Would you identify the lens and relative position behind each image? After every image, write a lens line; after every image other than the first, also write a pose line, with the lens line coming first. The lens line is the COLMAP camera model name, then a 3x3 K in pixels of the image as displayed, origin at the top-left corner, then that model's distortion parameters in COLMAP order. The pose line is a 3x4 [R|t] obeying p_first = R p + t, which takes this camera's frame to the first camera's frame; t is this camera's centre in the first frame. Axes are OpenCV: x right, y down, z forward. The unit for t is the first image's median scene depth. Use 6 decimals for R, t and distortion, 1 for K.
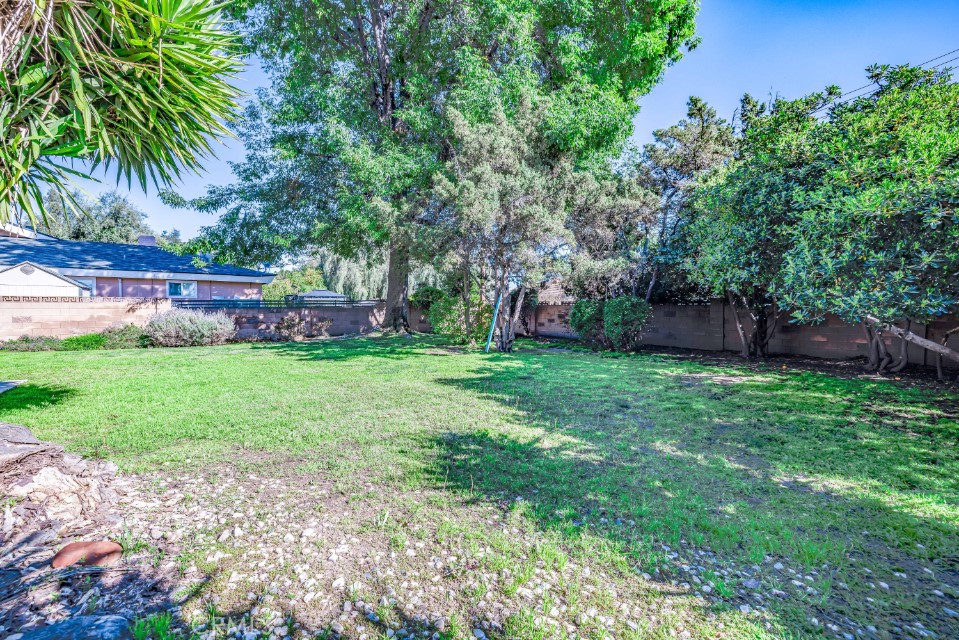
lens RADIAL K [[401.5, 0, 479.5], [0, 401.5, 320.0], [0, 0, 1]] dist [-0.001728, -0.000248]
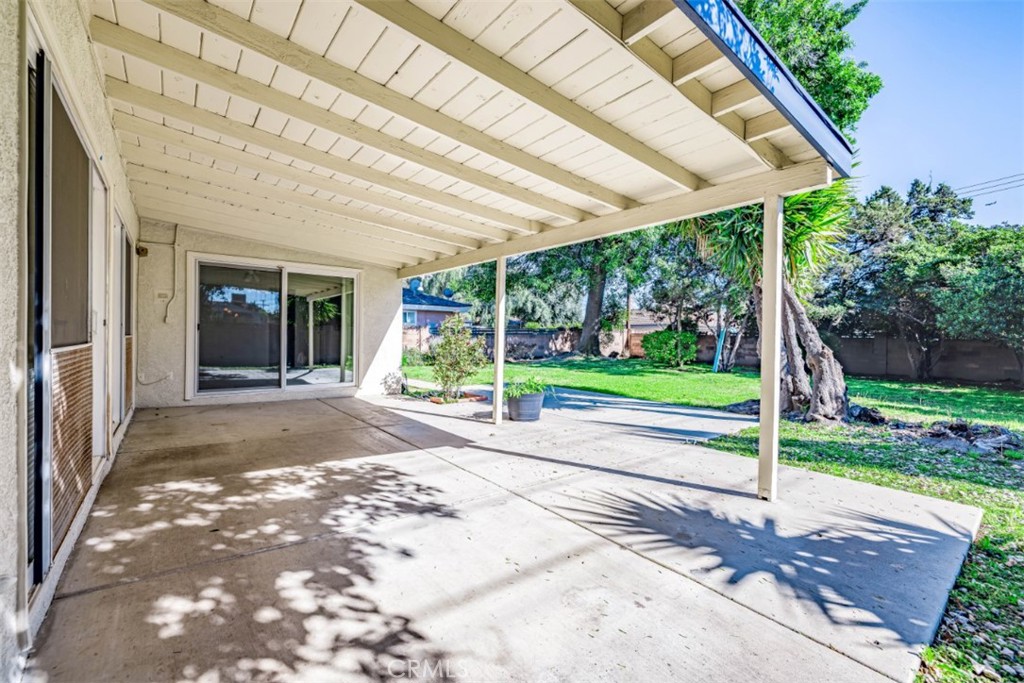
lens RADIAL K [[428.7, 0, 512.0], [0, 428.7, 341.5], [0, 0, 1]] dist [-0.001728, -0.000248]
pose [[0.999821, 0.014601, -0.012070, -0.642191], [-0.014669, 0.999877, -0.005551, -0.003413], [0.011987, 0.005727, 0.999912, -0.421250]]
